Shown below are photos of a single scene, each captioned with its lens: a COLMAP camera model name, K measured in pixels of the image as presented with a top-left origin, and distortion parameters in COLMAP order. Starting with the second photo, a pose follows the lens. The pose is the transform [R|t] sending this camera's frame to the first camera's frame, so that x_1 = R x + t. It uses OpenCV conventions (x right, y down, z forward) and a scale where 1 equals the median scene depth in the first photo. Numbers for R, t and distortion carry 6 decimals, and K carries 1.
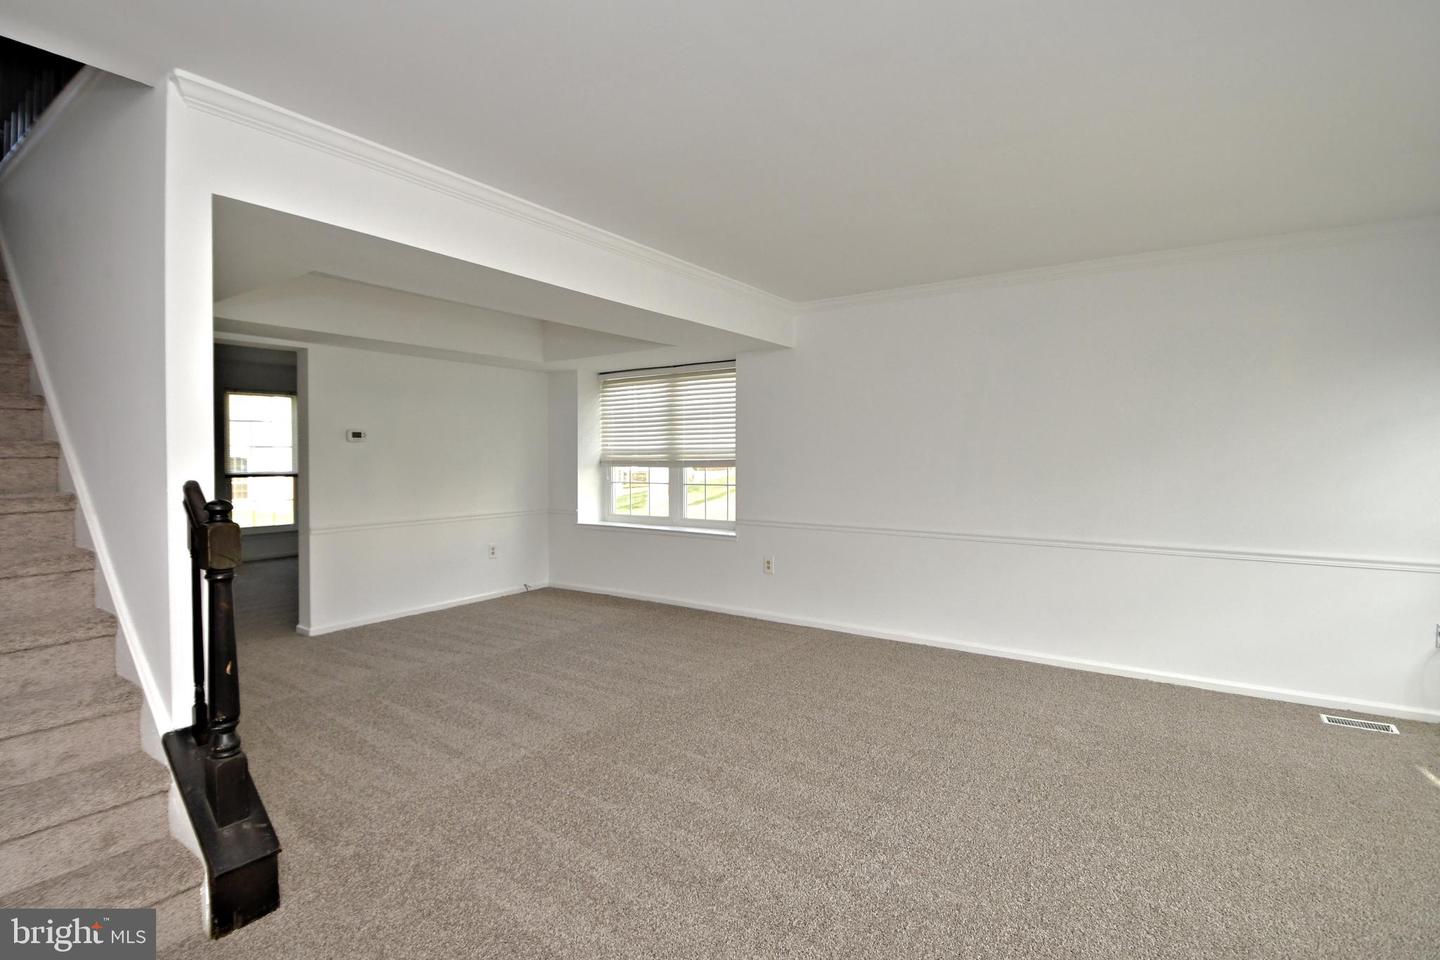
lens RADIAL K [[701.5, 0, 716.1], [0, 701.5, 474.4], [0, 0, 1]] dist [-0.002248, -0.008720]
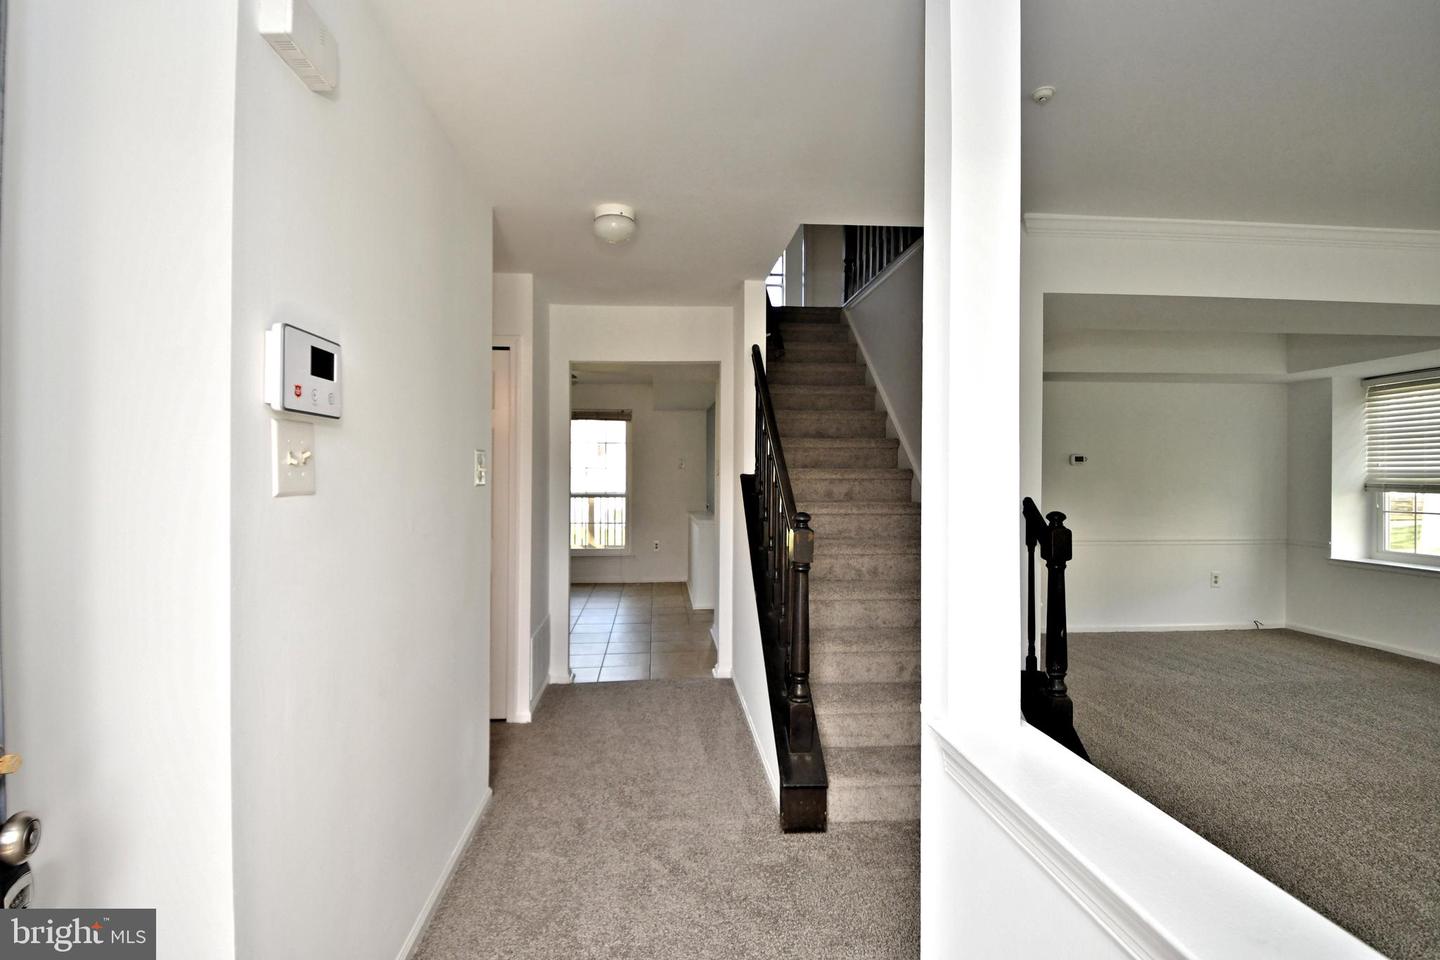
lens RADIAL K [[701.5, 0, 716.1], [0, 701.5, 474.4], [0, 0, 1]] dist [-0.002248, -0.008720]
pose [[0.629637, 0.000042, -0.776890, -0.019304], [-0.022458, 0.999583, -0.018147, 0.000942], [0.776565, 0.028873, 0.629375, -0.174925]]
